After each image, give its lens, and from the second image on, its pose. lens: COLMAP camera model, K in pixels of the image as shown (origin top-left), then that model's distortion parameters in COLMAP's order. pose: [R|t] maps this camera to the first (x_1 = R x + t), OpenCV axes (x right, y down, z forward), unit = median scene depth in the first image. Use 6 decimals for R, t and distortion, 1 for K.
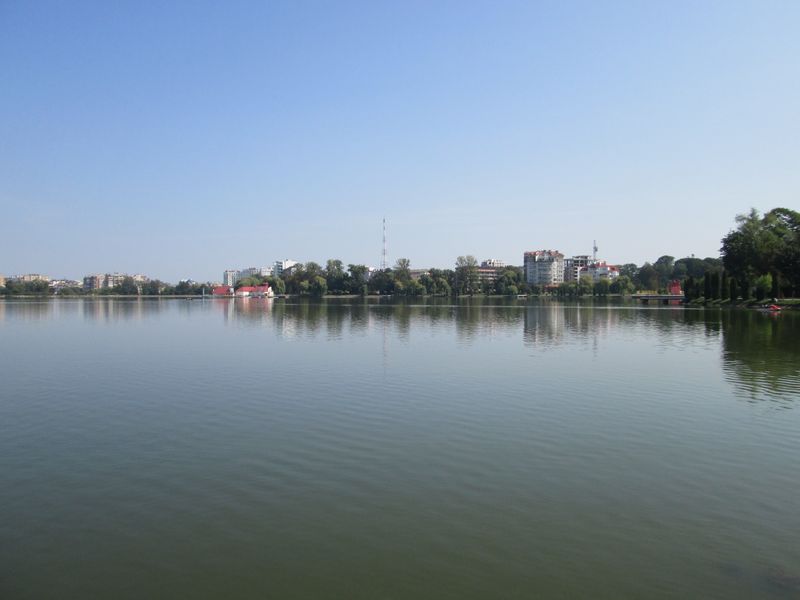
lens RADIAL K [[661.7, 0, 395.5], [0, 661.7, 302.1], [0, 0, 1]] dist [-0.049663, 0.016338]
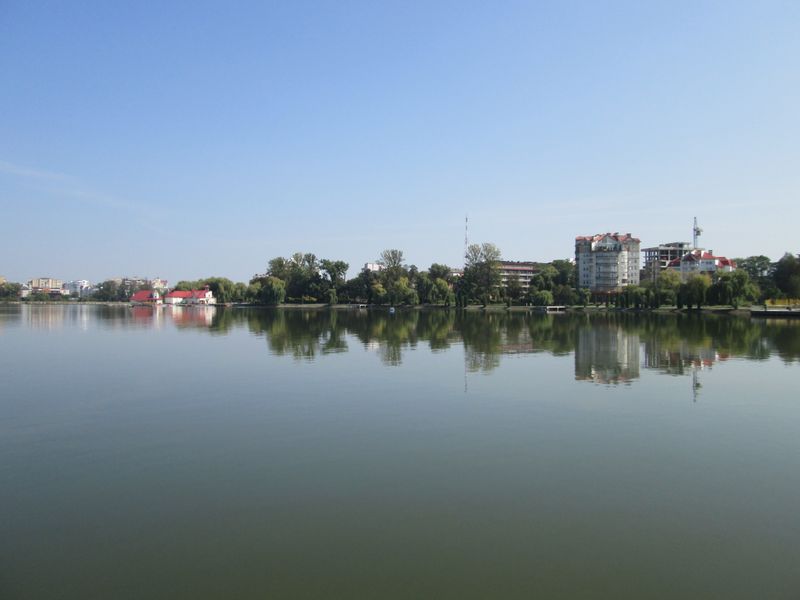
lens RADIAL K [[661.7, 0, 395.5], [0, 661.7, 302.1], [0, 0, 1]] dist [-0.049663, 0.016338]
pose [[0.984042, 0.007349, -0.177783, 0.136251], [-0.009661, 0.999880, -0.012146, -0.005081], [0.177672, 0.013670, 0.983995, 0.351849]]
